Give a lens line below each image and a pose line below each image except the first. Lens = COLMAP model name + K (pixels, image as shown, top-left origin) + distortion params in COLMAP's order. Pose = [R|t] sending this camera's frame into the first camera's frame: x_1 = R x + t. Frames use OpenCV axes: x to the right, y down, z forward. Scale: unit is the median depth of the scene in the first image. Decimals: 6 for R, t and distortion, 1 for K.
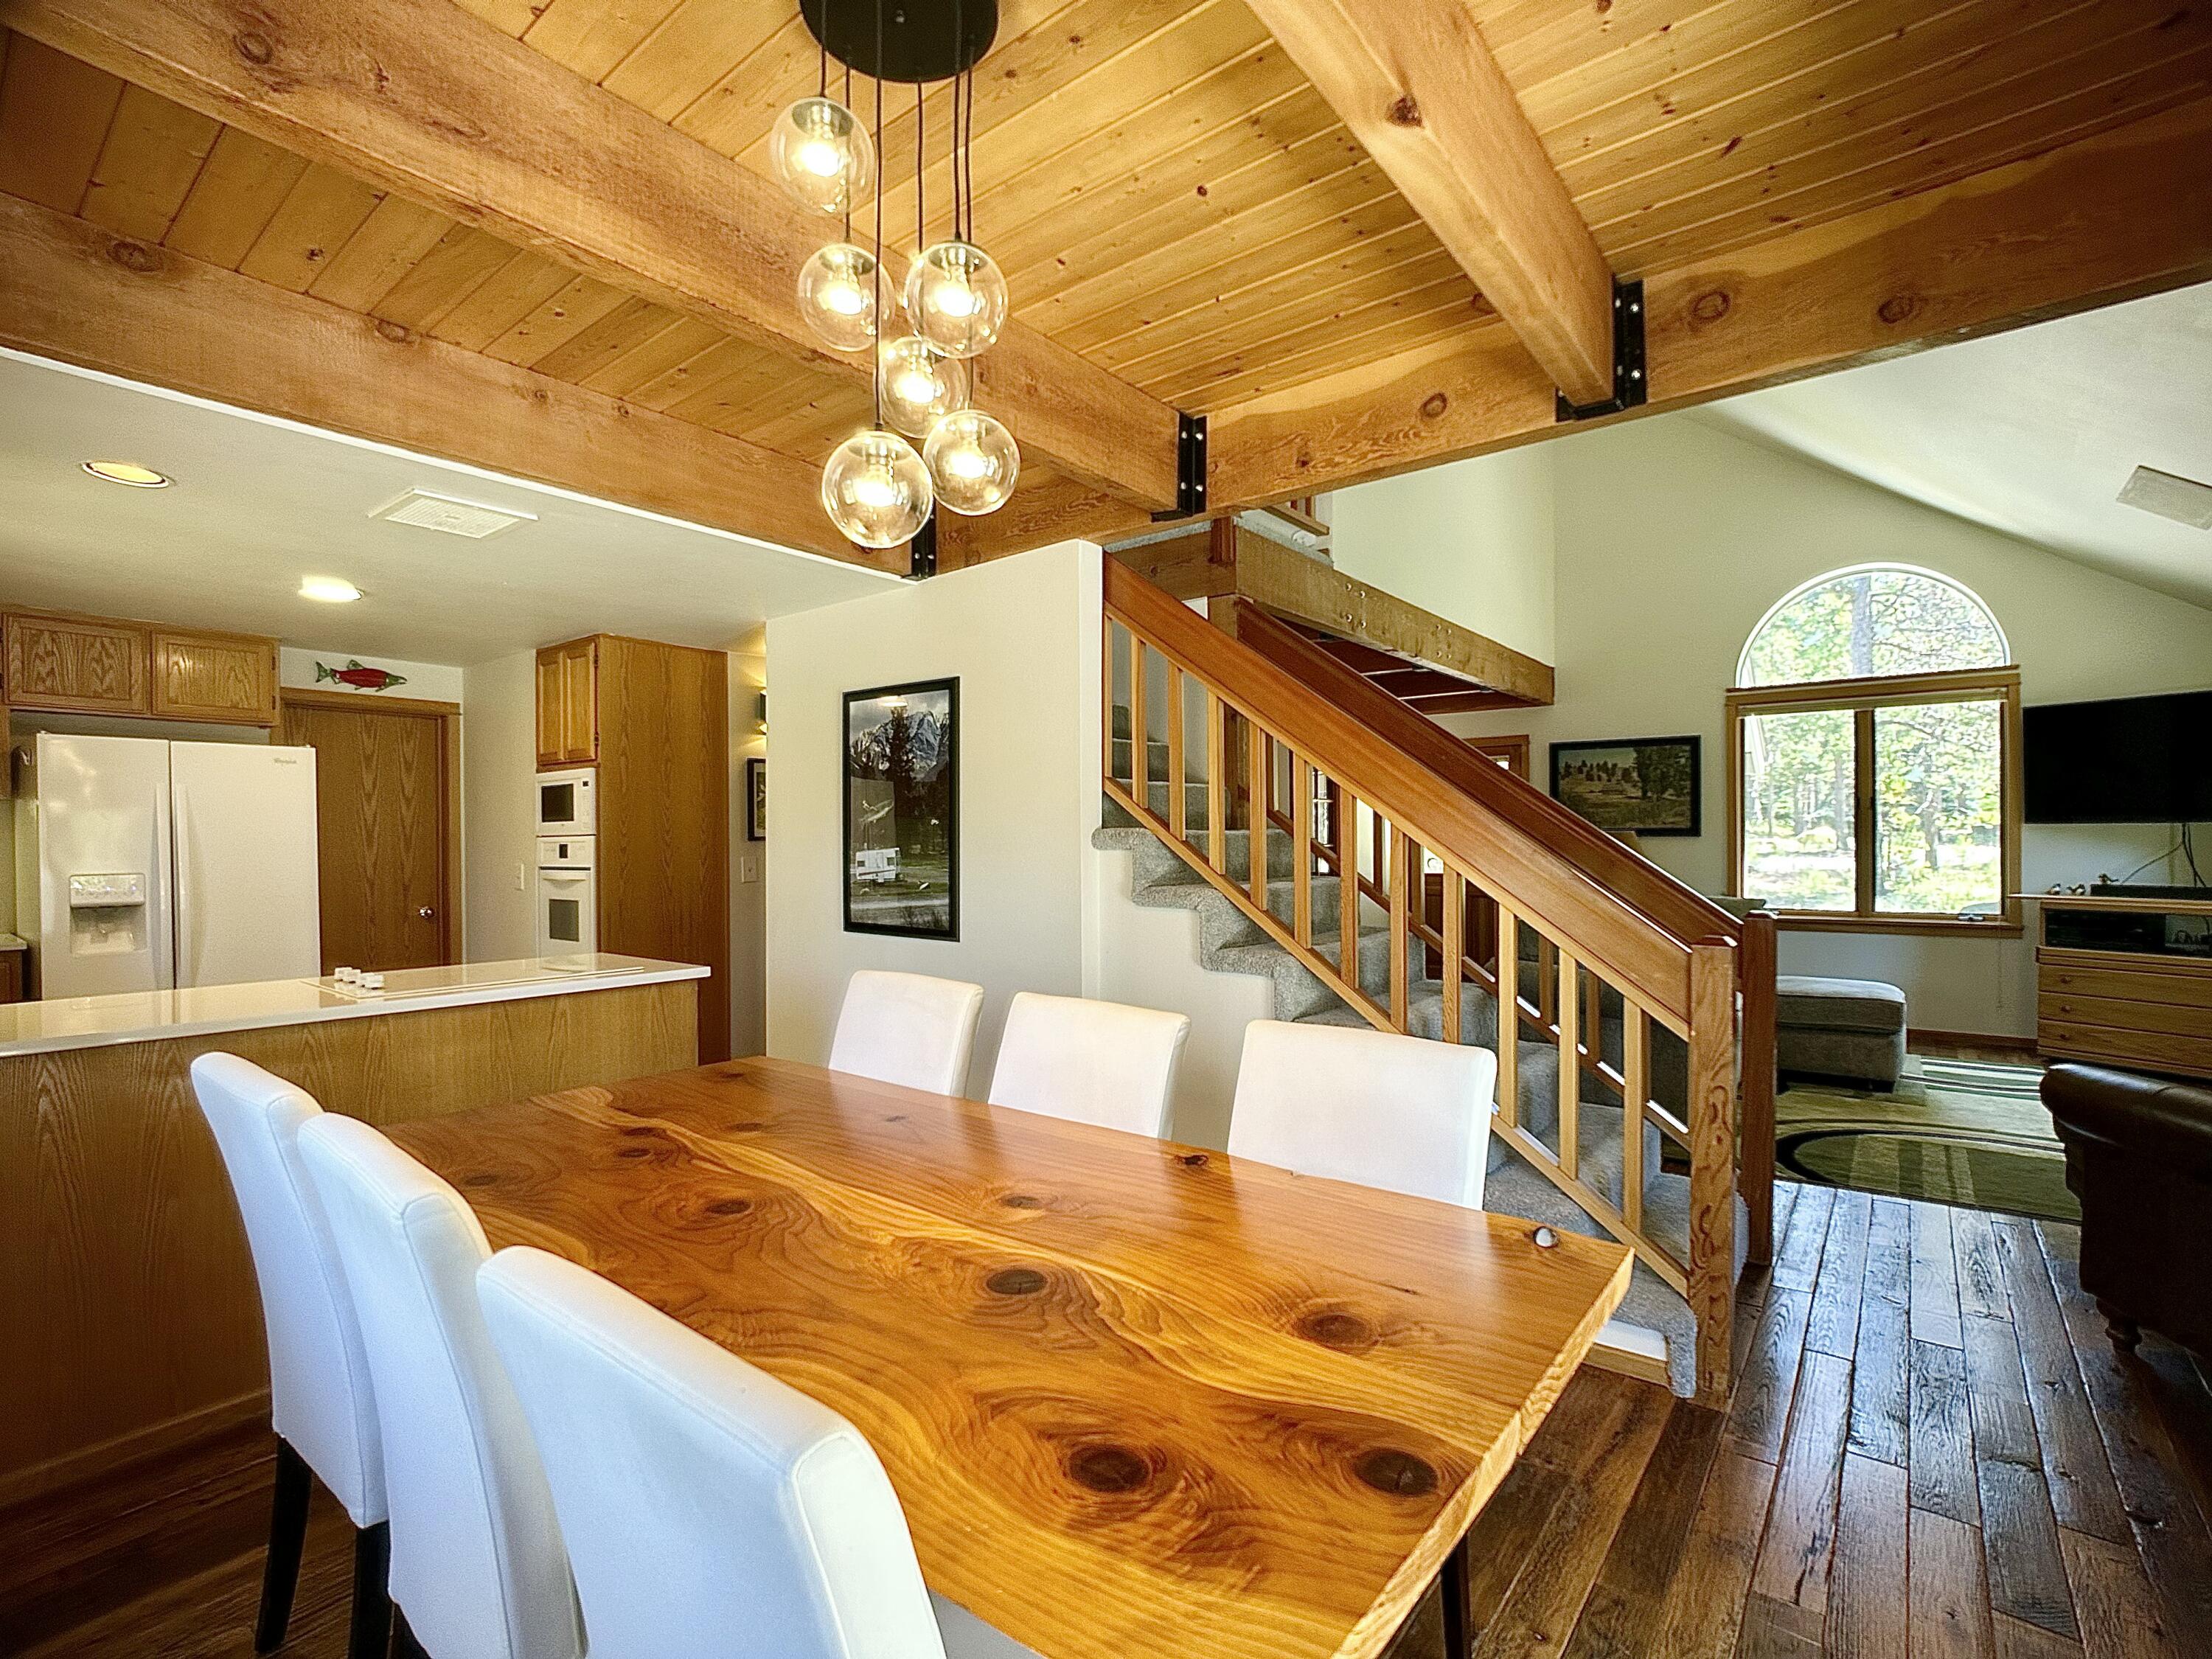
lens RADIAL K [[1030.6, 0, 1113.1], [0, 1030.6, 841.1], [0, 0, 1]] dist [-0.023979, 0.005966]
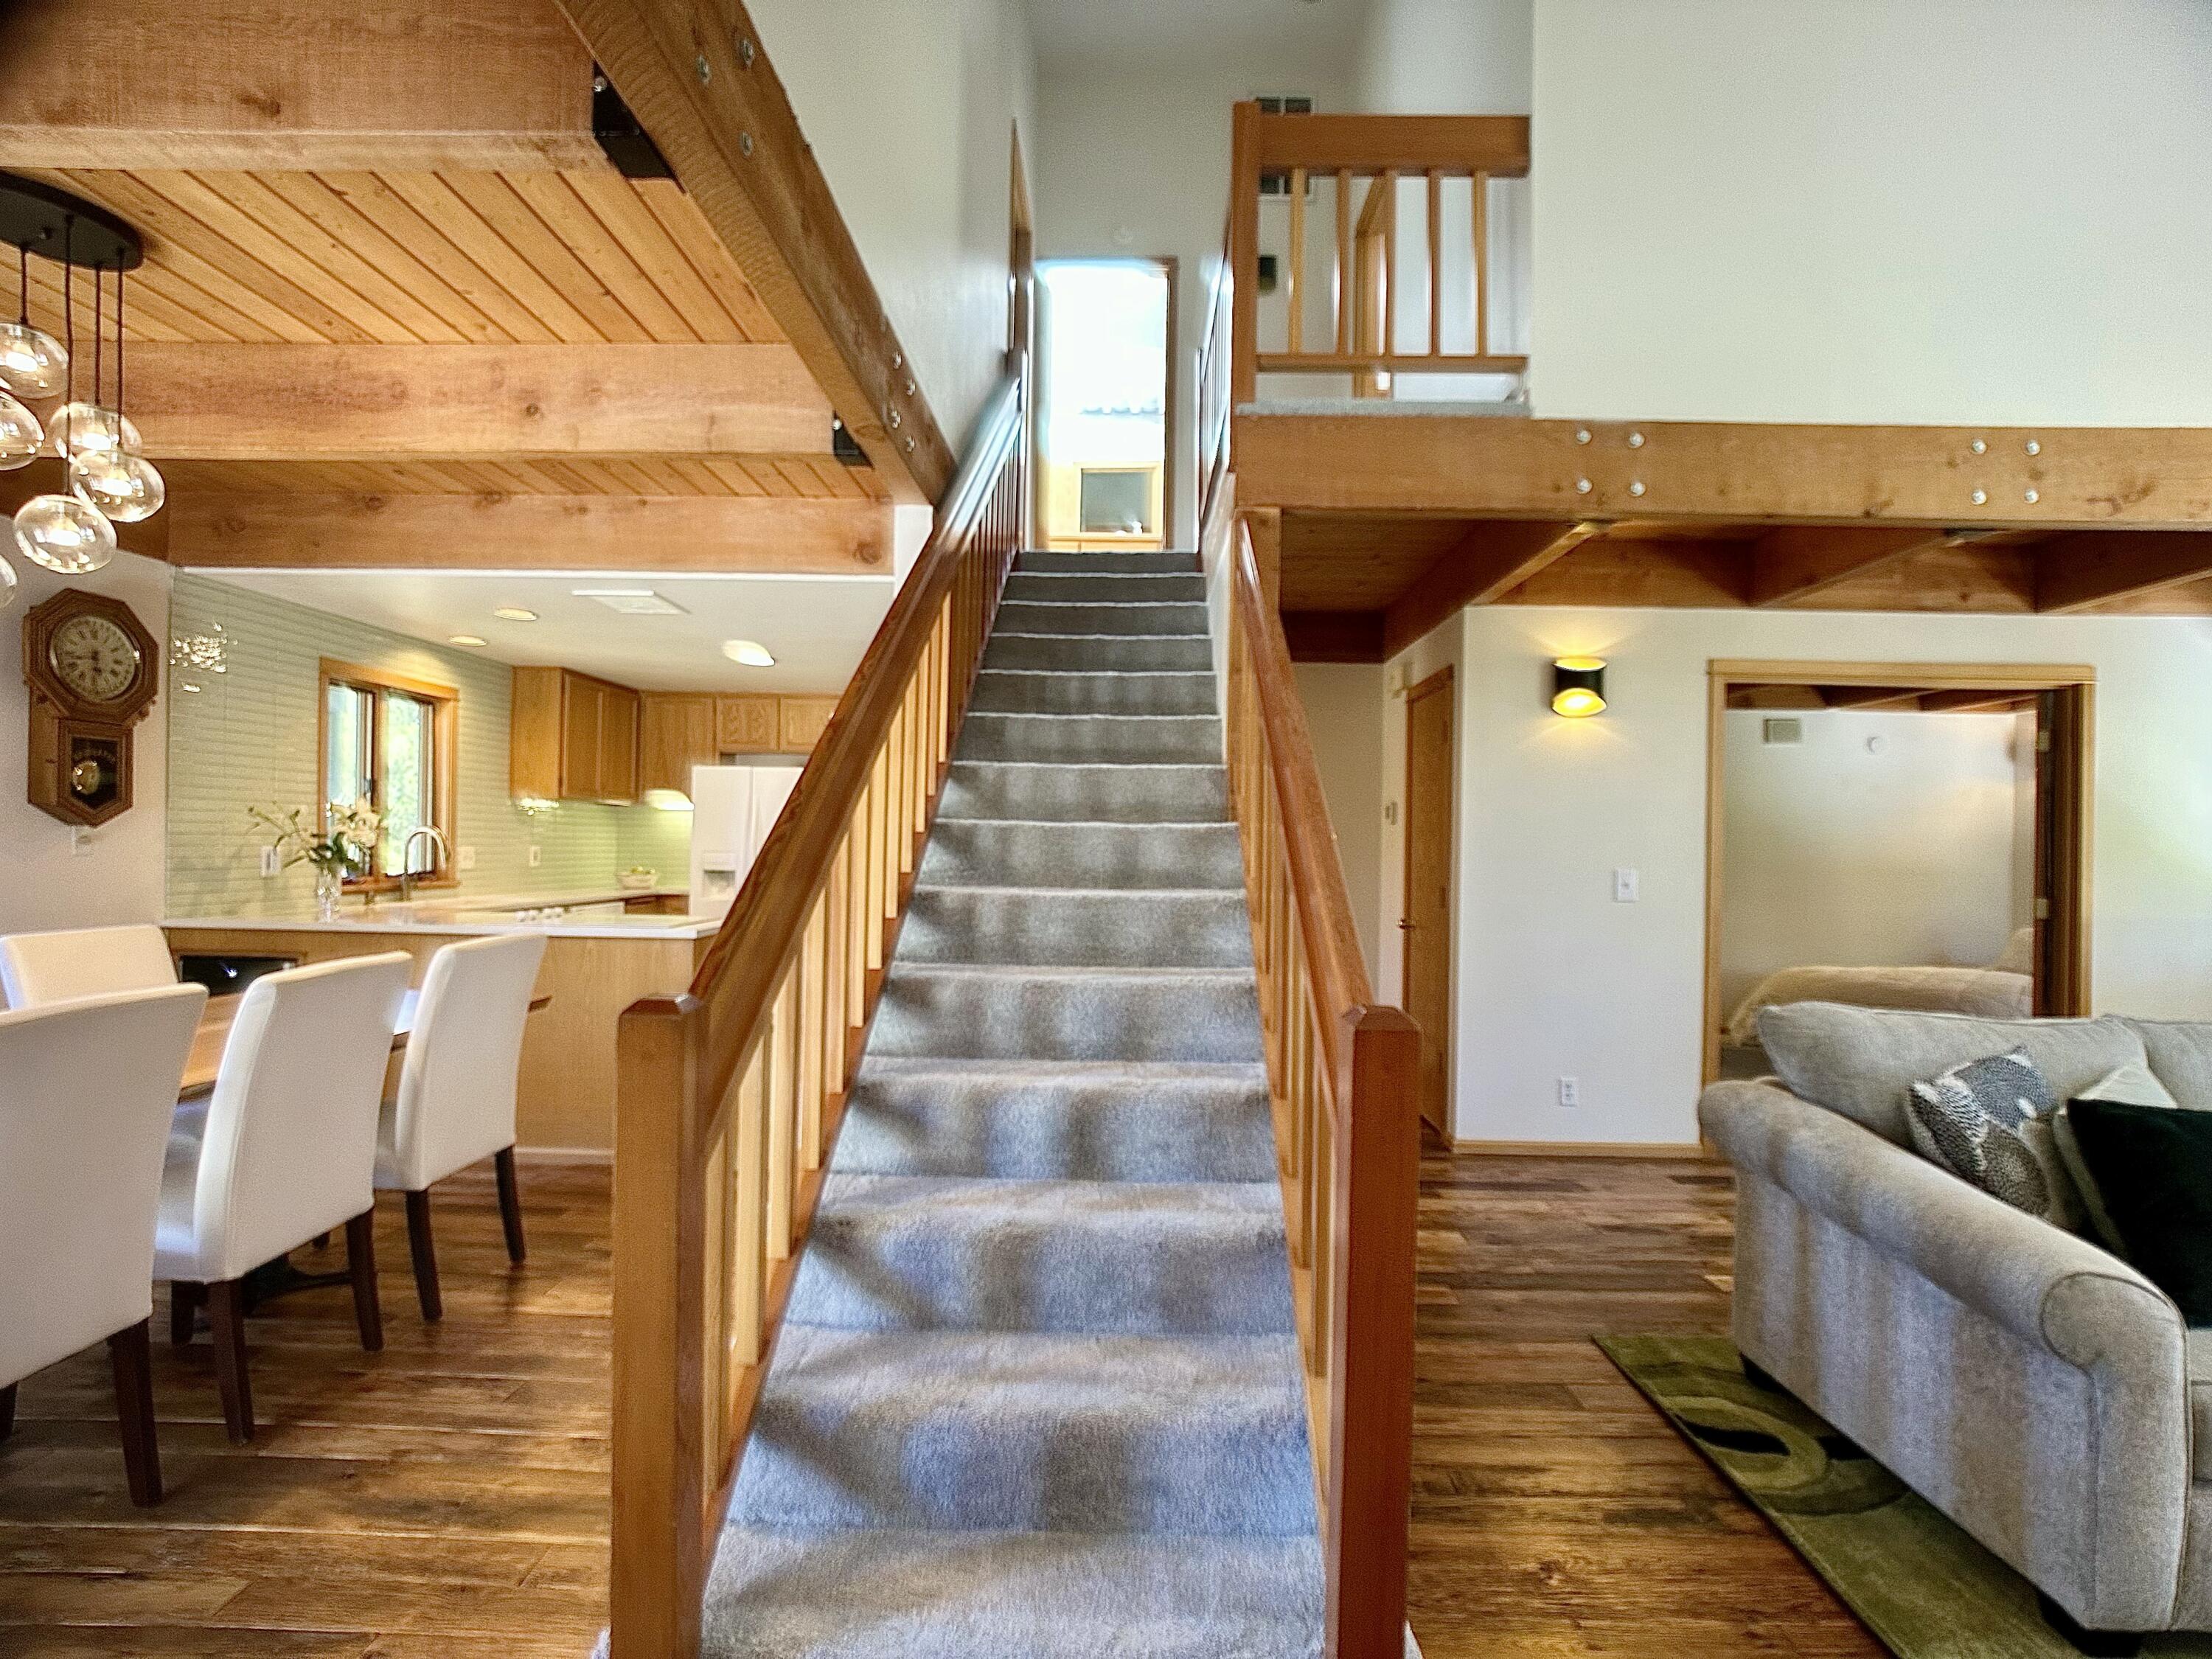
lens RADIAL K [[1030.6, 0, 1119.0], [0, 1030.6, 842.8], [0, 0, 1]] dist [-0.023979, 0.005966]
pose [[0.602217, 0.013643, -0.798216, 0.699693], [-0.021663, 0.999765, 0.000745, 0.003973], [0.798039, 0.016843, 0.602371, 0.514426]]
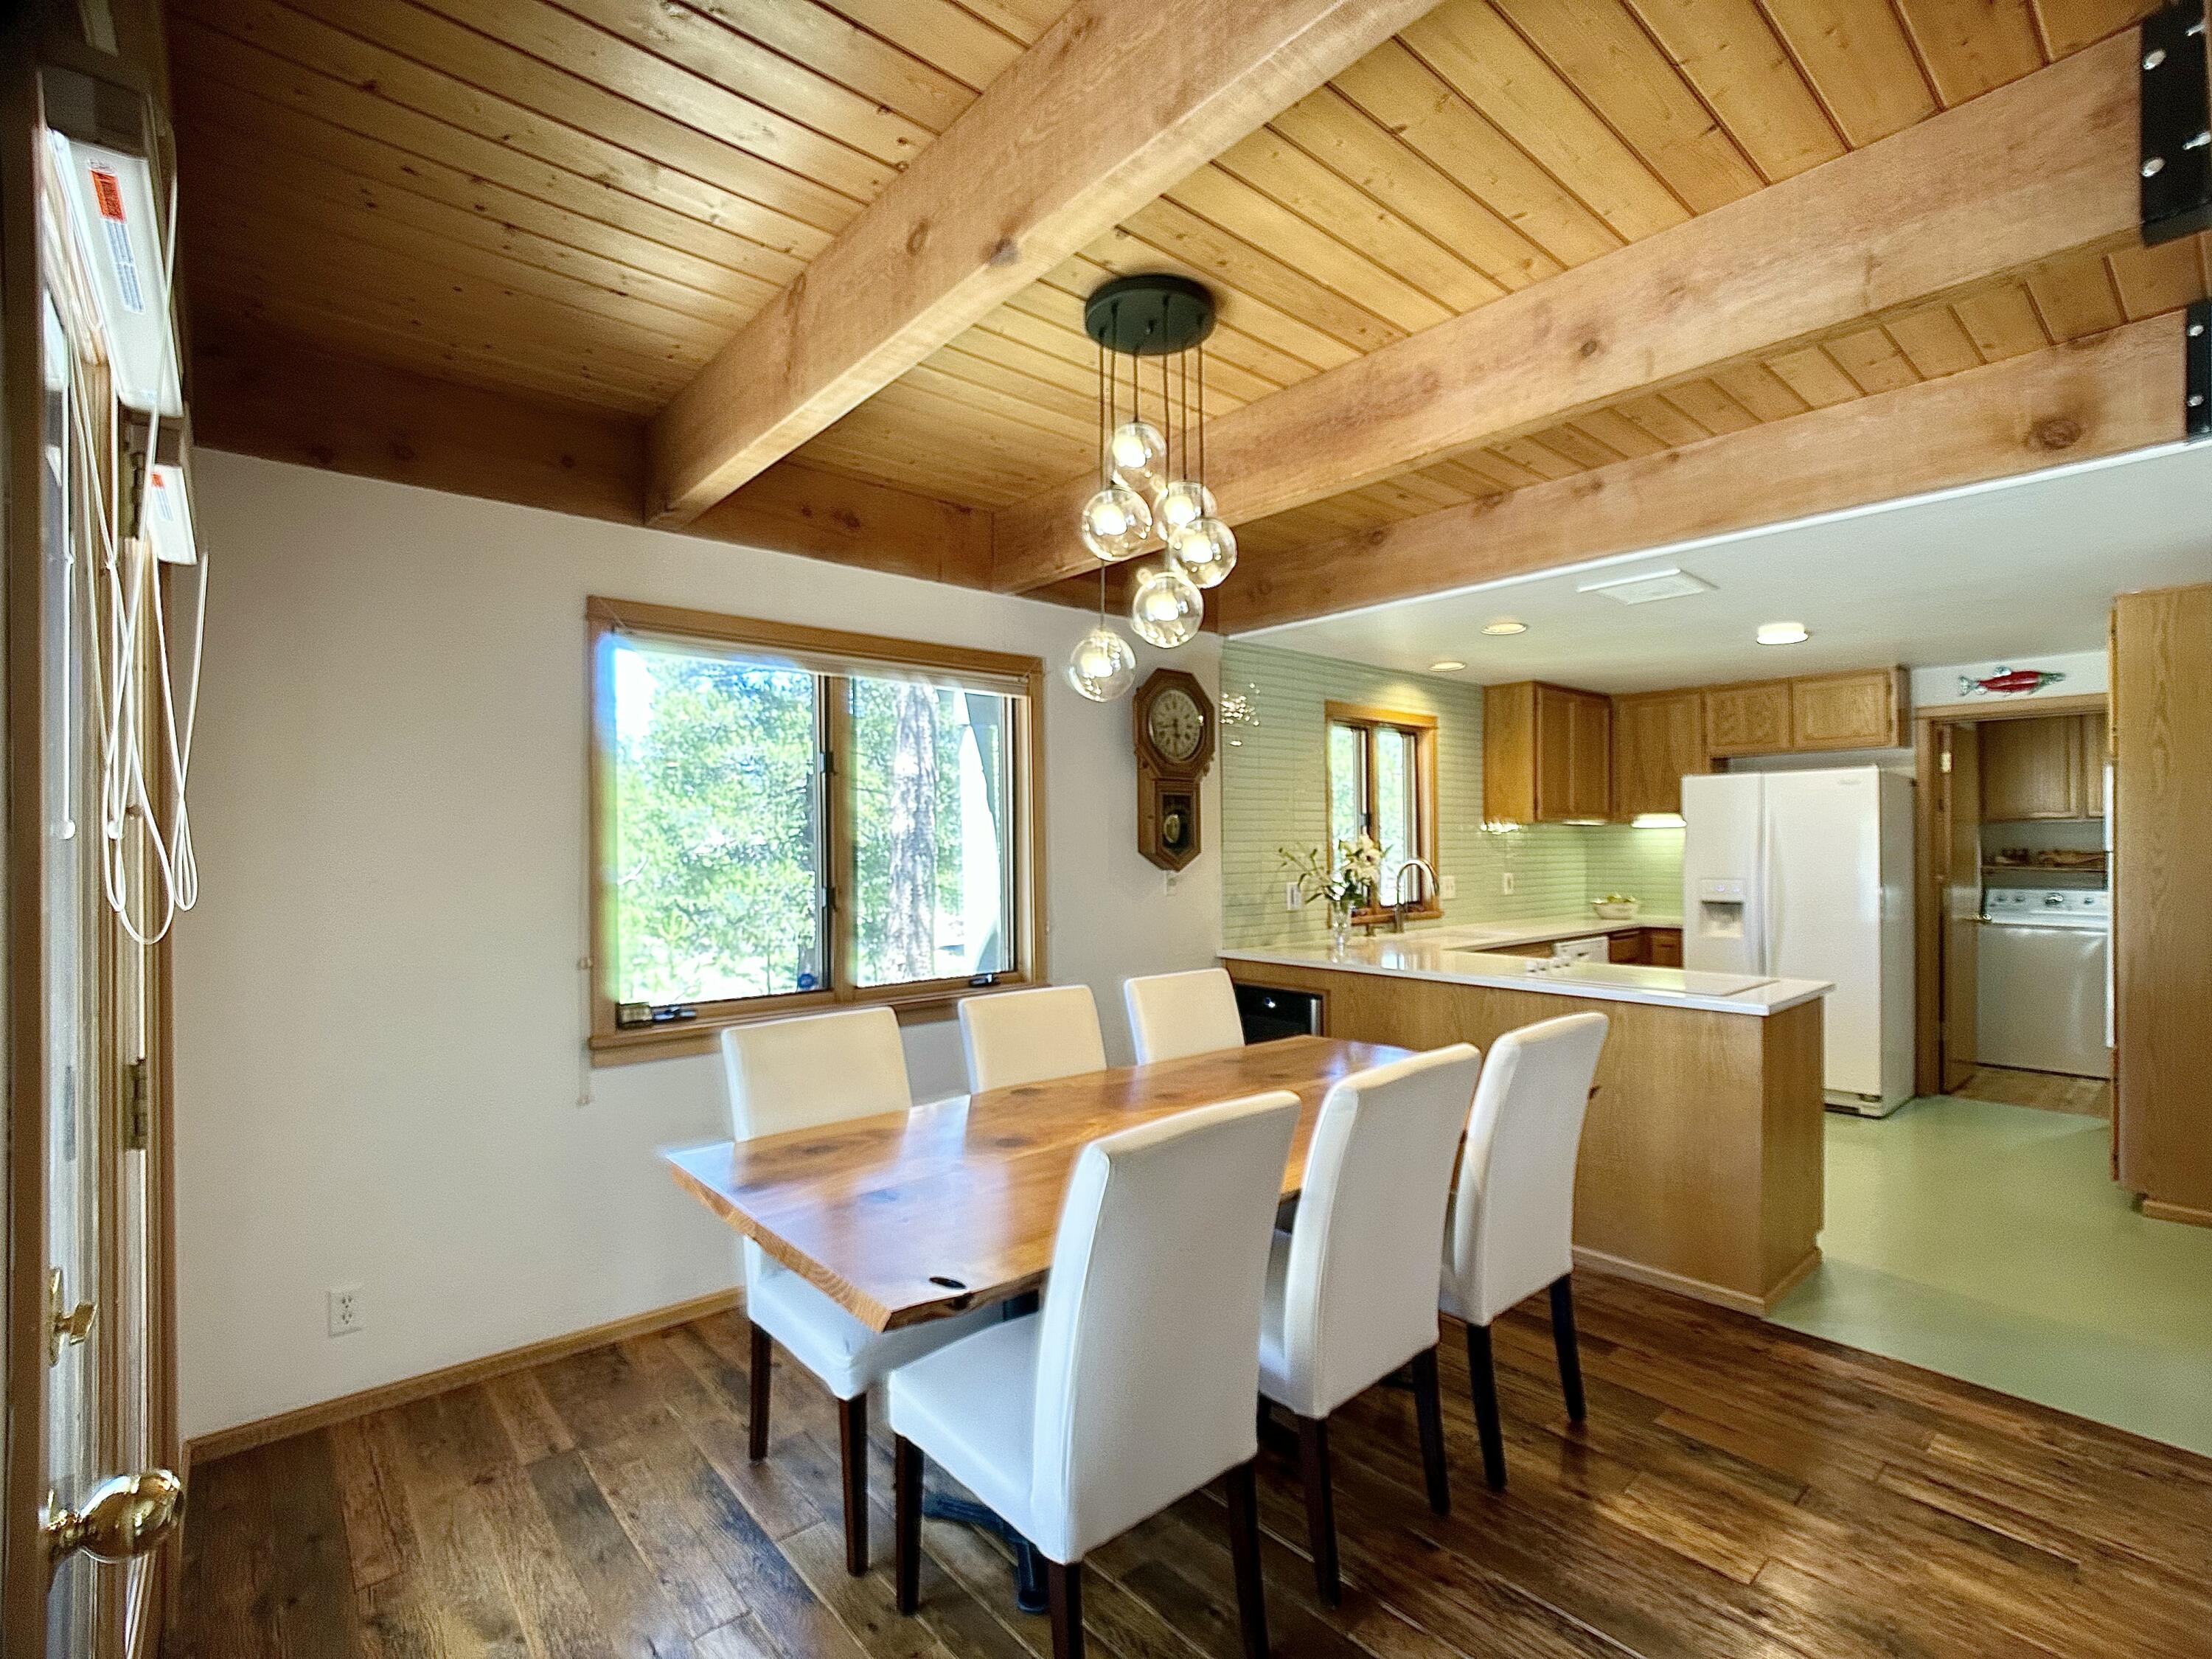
lens RADIAL K [[1030.6, 0, 1110.3], [0, 1030.6, 838.9], [0, 0, 1]] dist [-0.023979, 0.005966]
pose [[-0.193537, 0.001829, -0.981091, 0.483400], [0.004956, 0.999987, 0.000887, -0.024077], [0.981080, -0.004691, -0.193543, 0.466210]]
